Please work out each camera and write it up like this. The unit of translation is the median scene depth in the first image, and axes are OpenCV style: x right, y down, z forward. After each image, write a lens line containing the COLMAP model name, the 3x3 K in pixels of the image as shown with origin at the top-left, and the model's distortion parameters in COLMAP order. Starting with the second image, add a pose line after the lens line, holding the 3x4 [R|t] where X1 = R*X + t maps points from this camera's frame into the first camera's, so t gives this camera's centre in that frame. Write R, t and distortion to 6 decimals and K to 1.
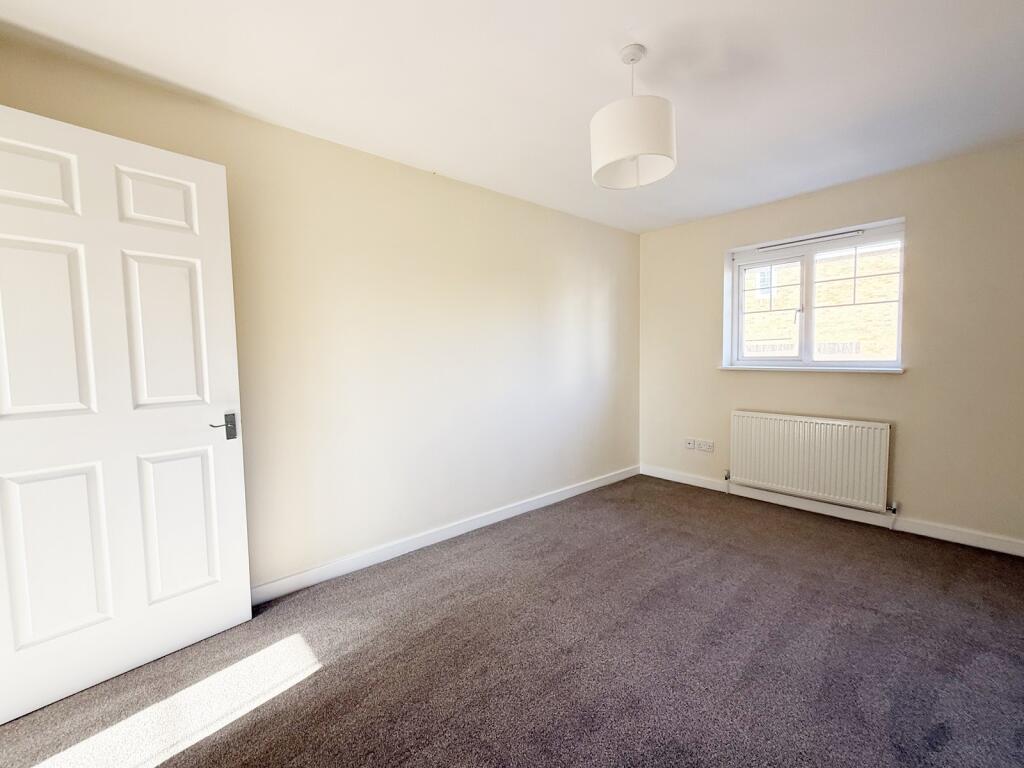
lens RADIAL K [[425.2, 0, 512.0], [0, 425.2, 384.0], [0, 0, 1]] dist [-0.002057, 0.000111]
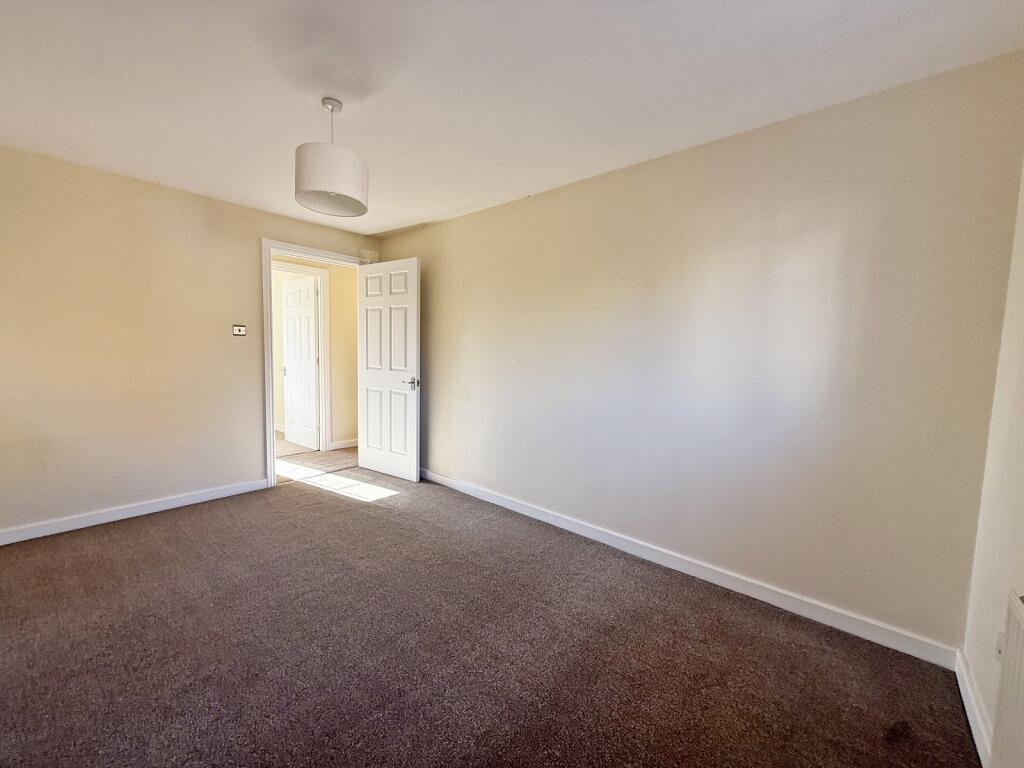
lens RADIAL K [[415.2, 0, 512.0], [0, 415.2, 384.0], [0, 0, 1]] dist [0.002447, 0.000321]
pose [[0.126524, 0.096775, -0.987232, 1.428102], [-0.083879, 0.992709, 0.086562, -0.118056], [0.988411, 0.071855, 0.133719, 1.255217]]
